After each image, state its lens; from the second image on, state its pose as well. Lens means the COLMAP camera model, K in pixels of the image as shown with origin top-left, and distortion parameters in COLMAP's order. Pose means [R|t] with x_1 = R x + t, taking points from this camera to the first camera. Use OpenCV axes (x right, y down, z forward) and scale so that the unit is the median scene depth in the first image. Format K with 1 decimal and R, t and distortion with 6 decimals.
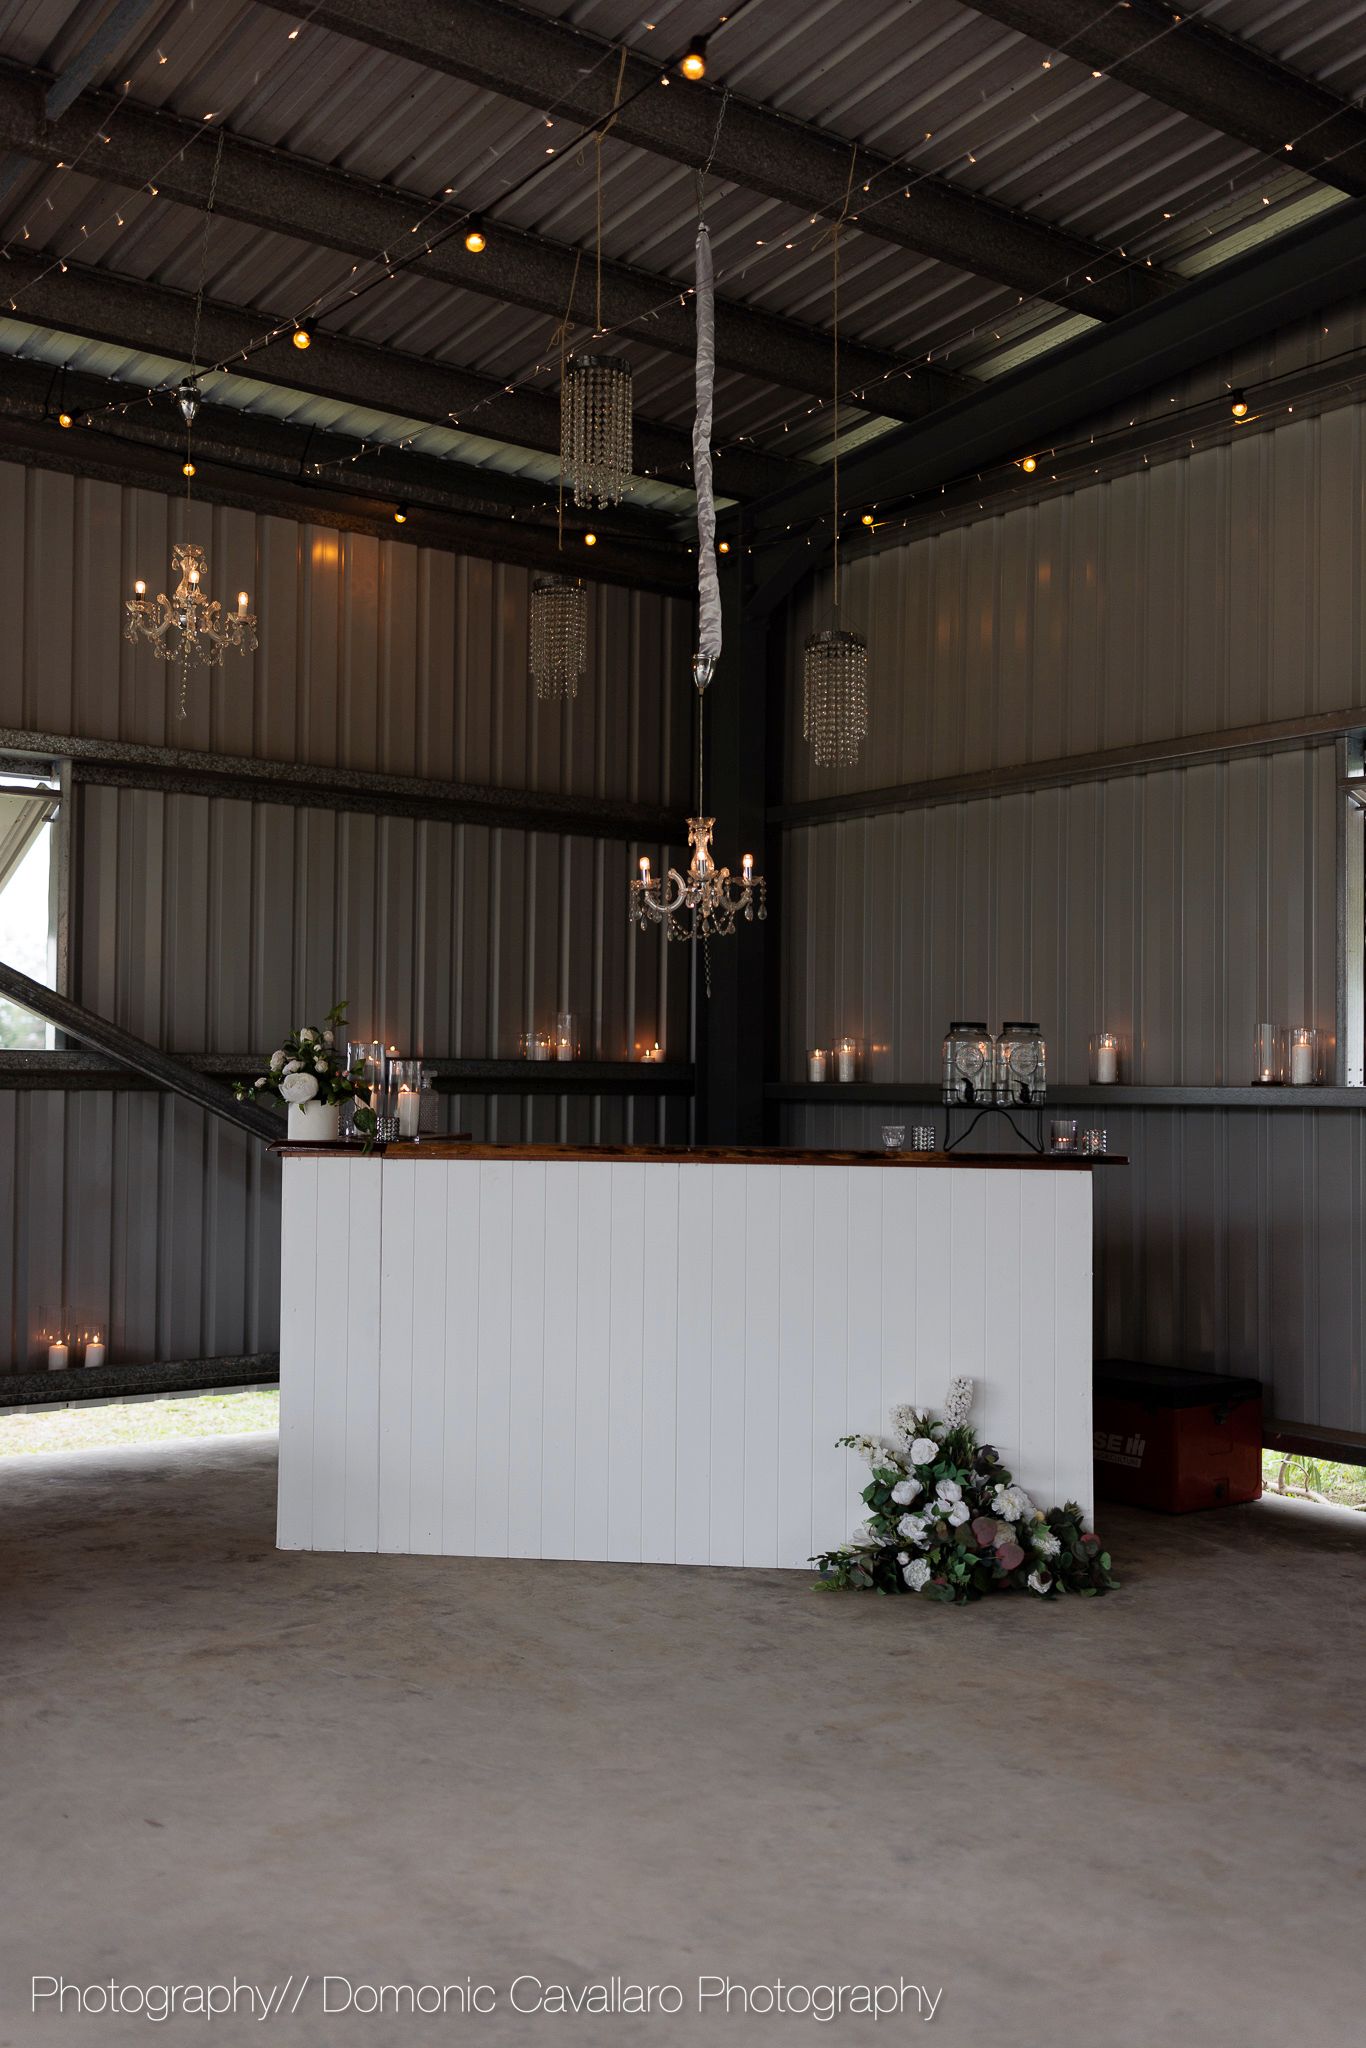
lens RADIAL K [[1913.0, 0, 683.0], [0, 1913.0, 1024.0], [0, 0, 1]] dist [0.000952, -0.004898]
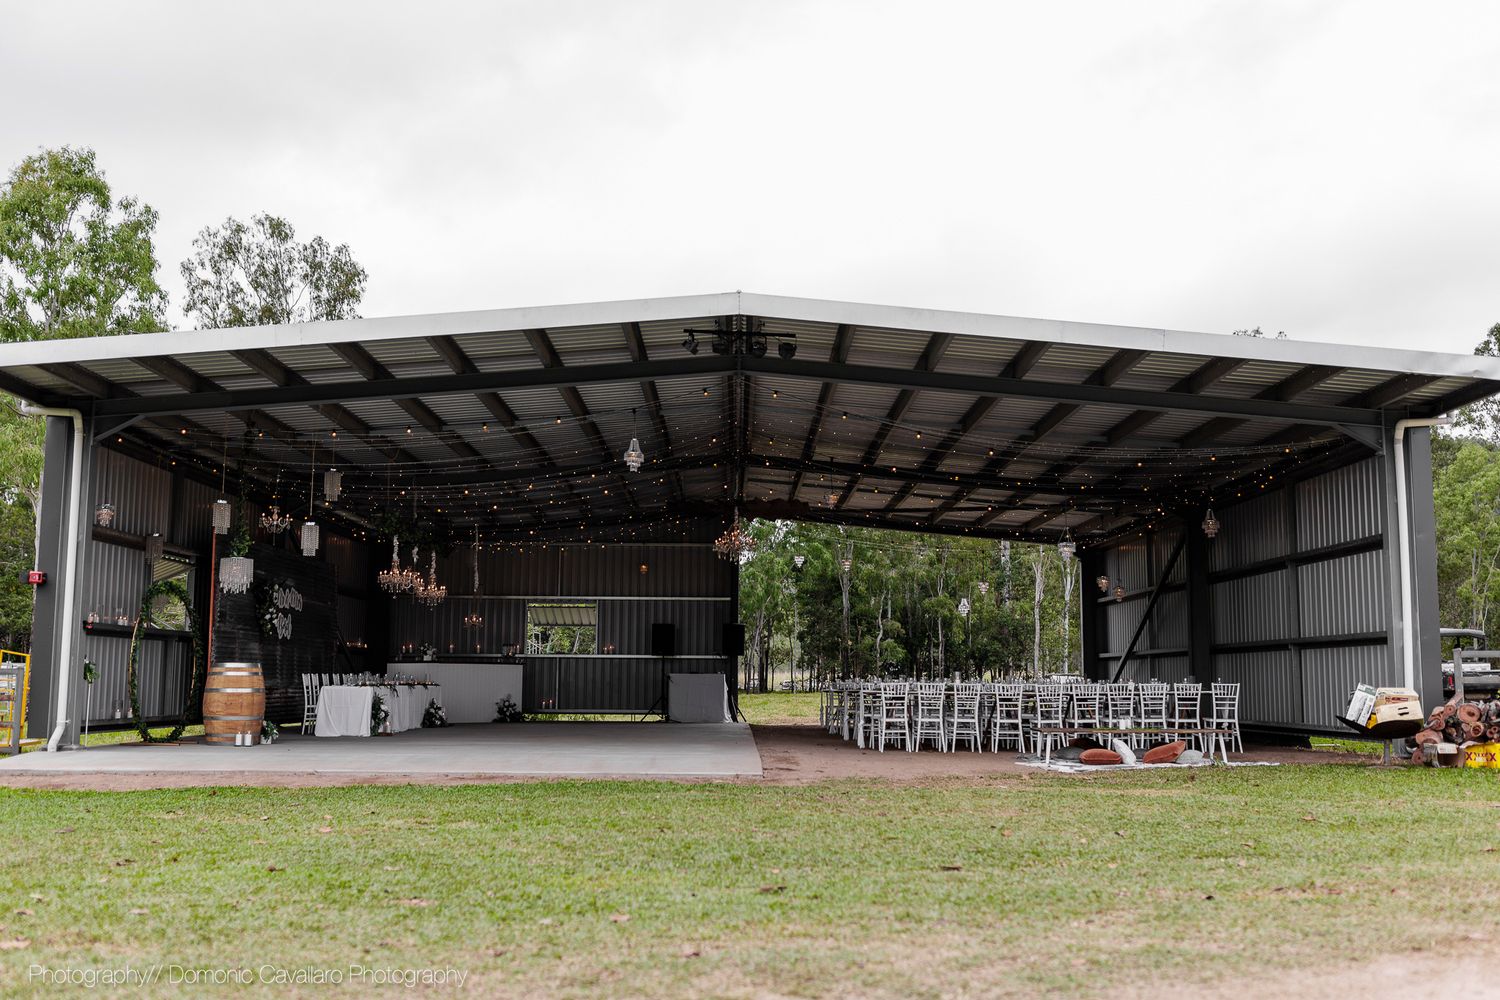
lens RADIAL K [[1482.1, 0, 783.1], [0, 1482.1, 504.9], [0, 0, 1]] dist [-0.012794, -0.015876]
pose [[0.577796, 0.091111, 0.811080, -3.589276], [-0.030003, 0.995449, -0.090448, -0.046806], [-0.815630, 0.027925, 0.577900, -2.875443]]
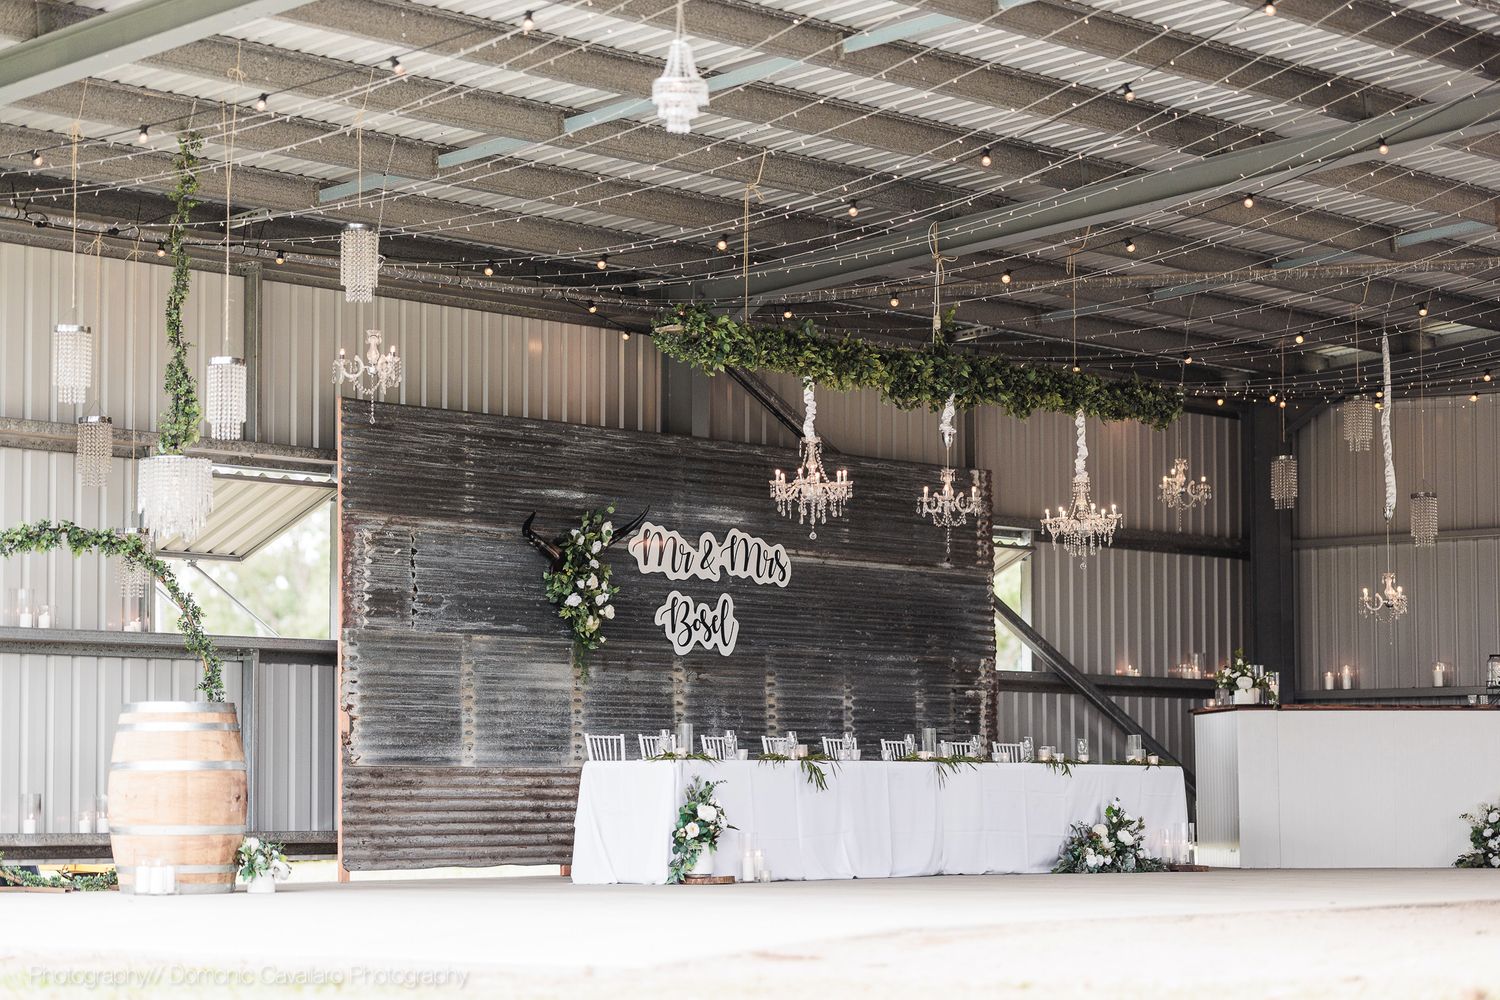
lens RADIAL K [[3718.4, 0, 750.0], [0, 3718.4, 500.0], [0, 0, 1]] dist [-0.053354, 0.954642]
pose [[0.976662, 0.002428, 0.214766, -1.834499], [0.008194, 0.998787, -0.048553, 0.024980], [-0.214623, 0.049180, 0.975458, -3.525107]]
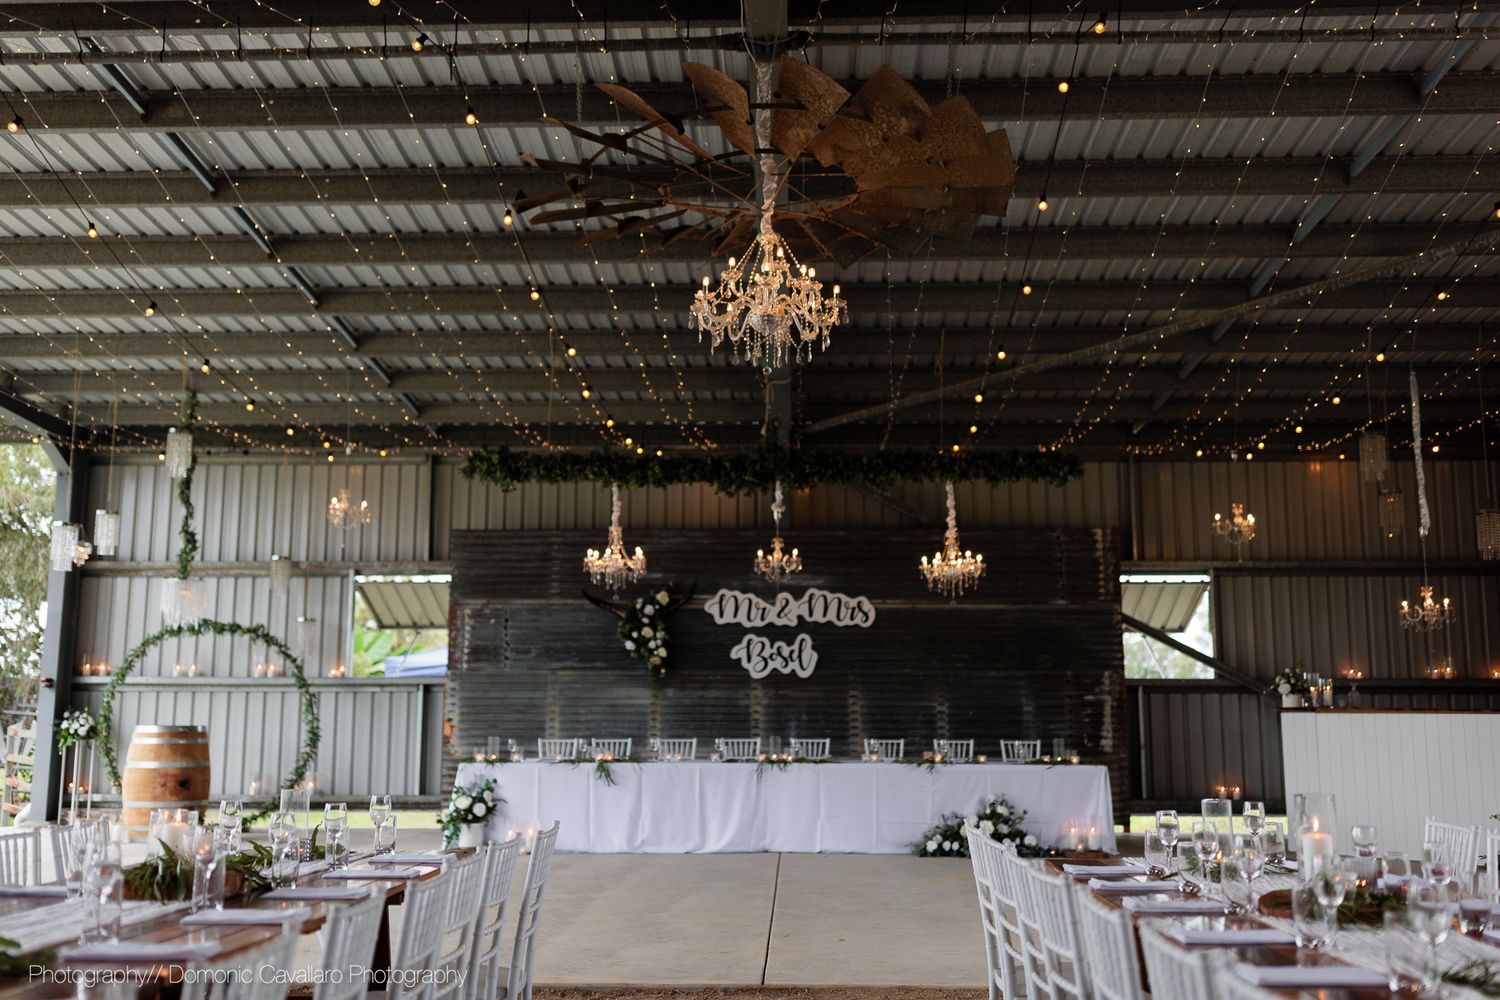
lens RADIAL K [[1443.0, 0, 750.0], [0, 1443.0, 500.0], [0, 0, 1]] dist [0.014393, -0.025837]
pose [[0.769676, -0.101223, -0.630359, 0.574631], [0.028726, 0.991842, -0.124196, -0.001703], [0.637788, 0.077483, 0.766304, -1.194815]]
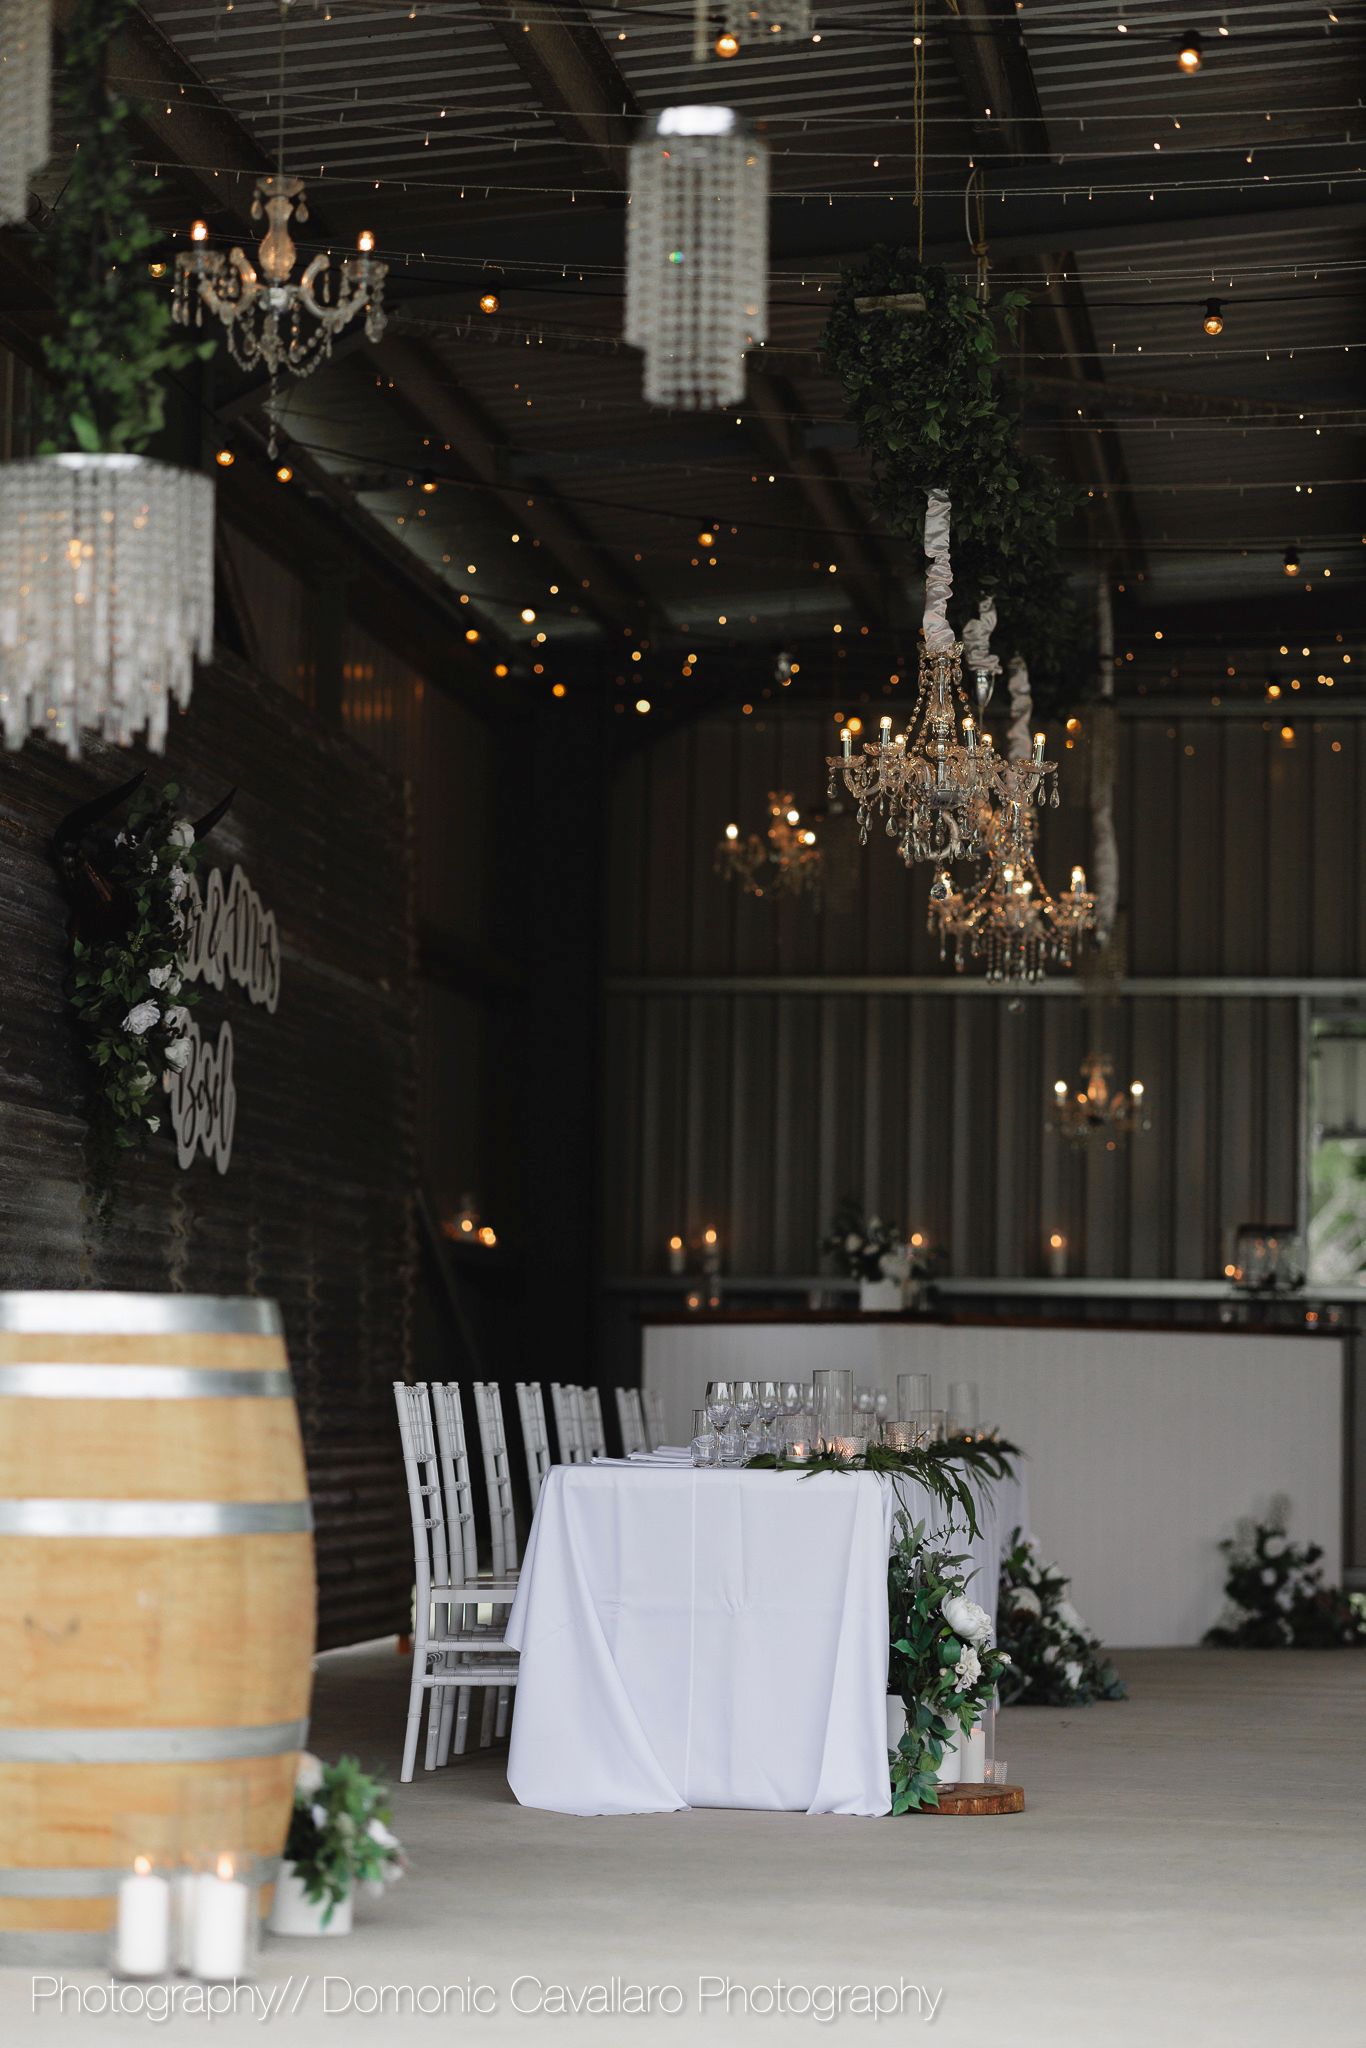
lens RADIAL K [[5076.8, 0, 683.0], [0, 5076.8, 1024.0], [0, 0, 1]] dist [-0.053354, 0.954642]
pose [[0.701193, 0.053855, 0.710935, -2.499393], [-0.034588, 0.998538, -0.041528, 0.018080], [-0.712132, 0.004529, 0.702031, -1.104572]]
